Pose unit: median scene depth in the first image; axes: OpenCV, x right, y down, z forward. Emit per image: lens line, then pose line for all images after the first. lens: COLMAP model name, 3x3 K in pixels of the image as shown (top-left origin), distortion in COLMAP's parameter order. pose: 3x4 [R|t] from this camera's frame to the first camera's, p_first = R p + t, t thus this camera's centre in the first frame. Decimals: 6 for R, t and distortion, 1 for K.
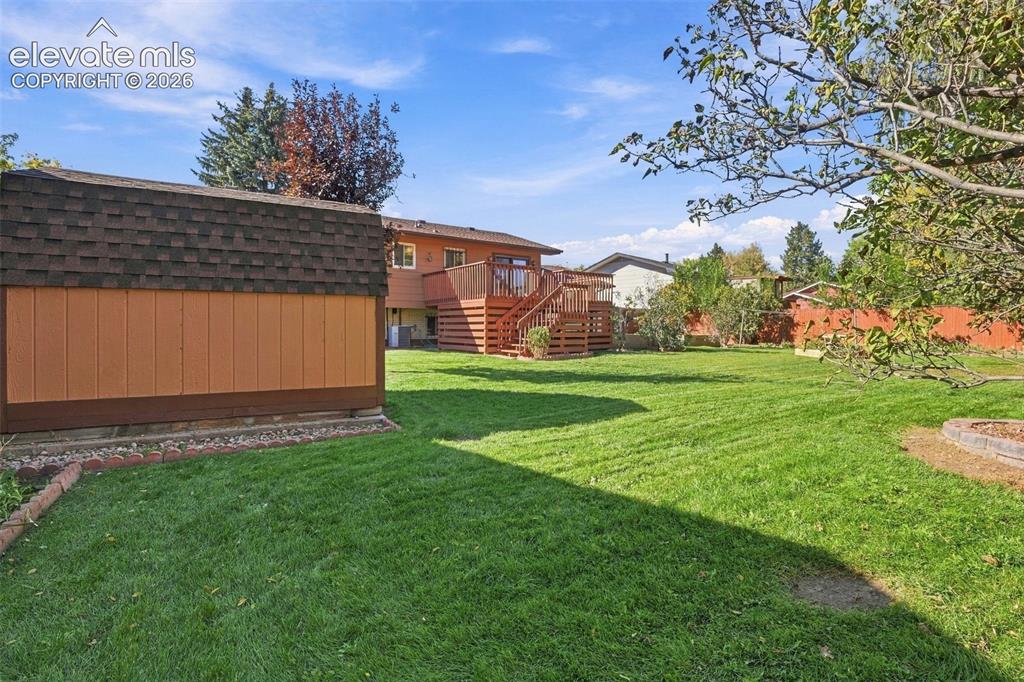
lens RADIAL K [[479.0, 0, 511.9], [0, 479.0, 336.7], [0, 0, 1]] dist [-0.034918, 0.006618]
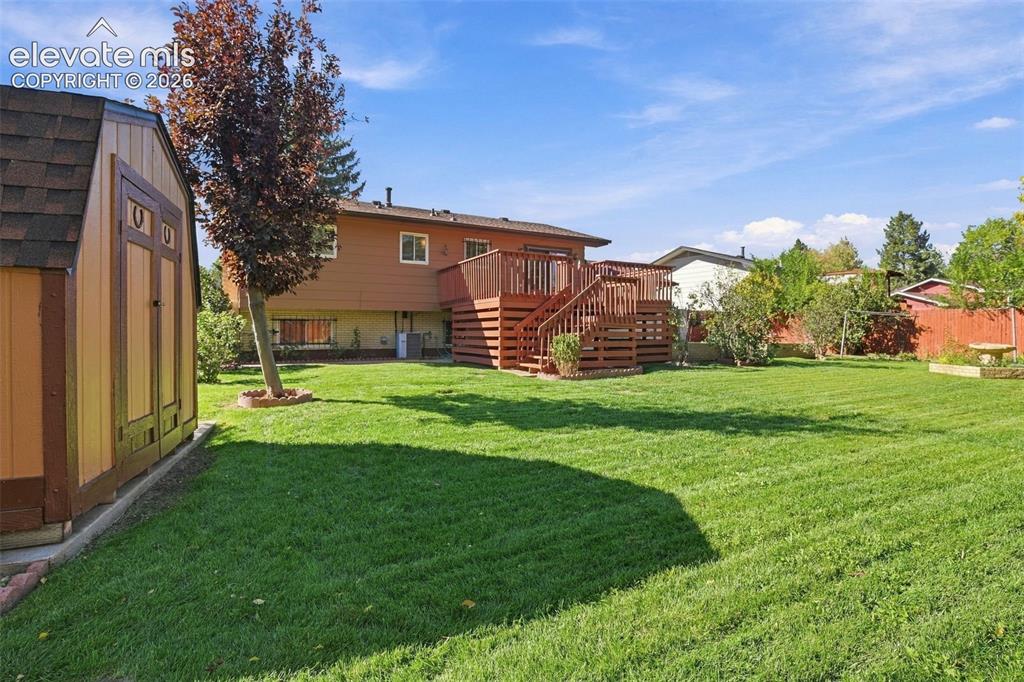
lens RADIAL K [[479.0, 0, 512.8], [0, 479.0, 338.3], [0, 0, 1]] dist [-0.034918, 0.006618]
pose [[0.991046, 0.000267, -0.133520, 0.058297], [-0.001337, 0.999968, -0.007924, -0.006022], [0.133513, 0.008031, 0.991014, 0.196287]]
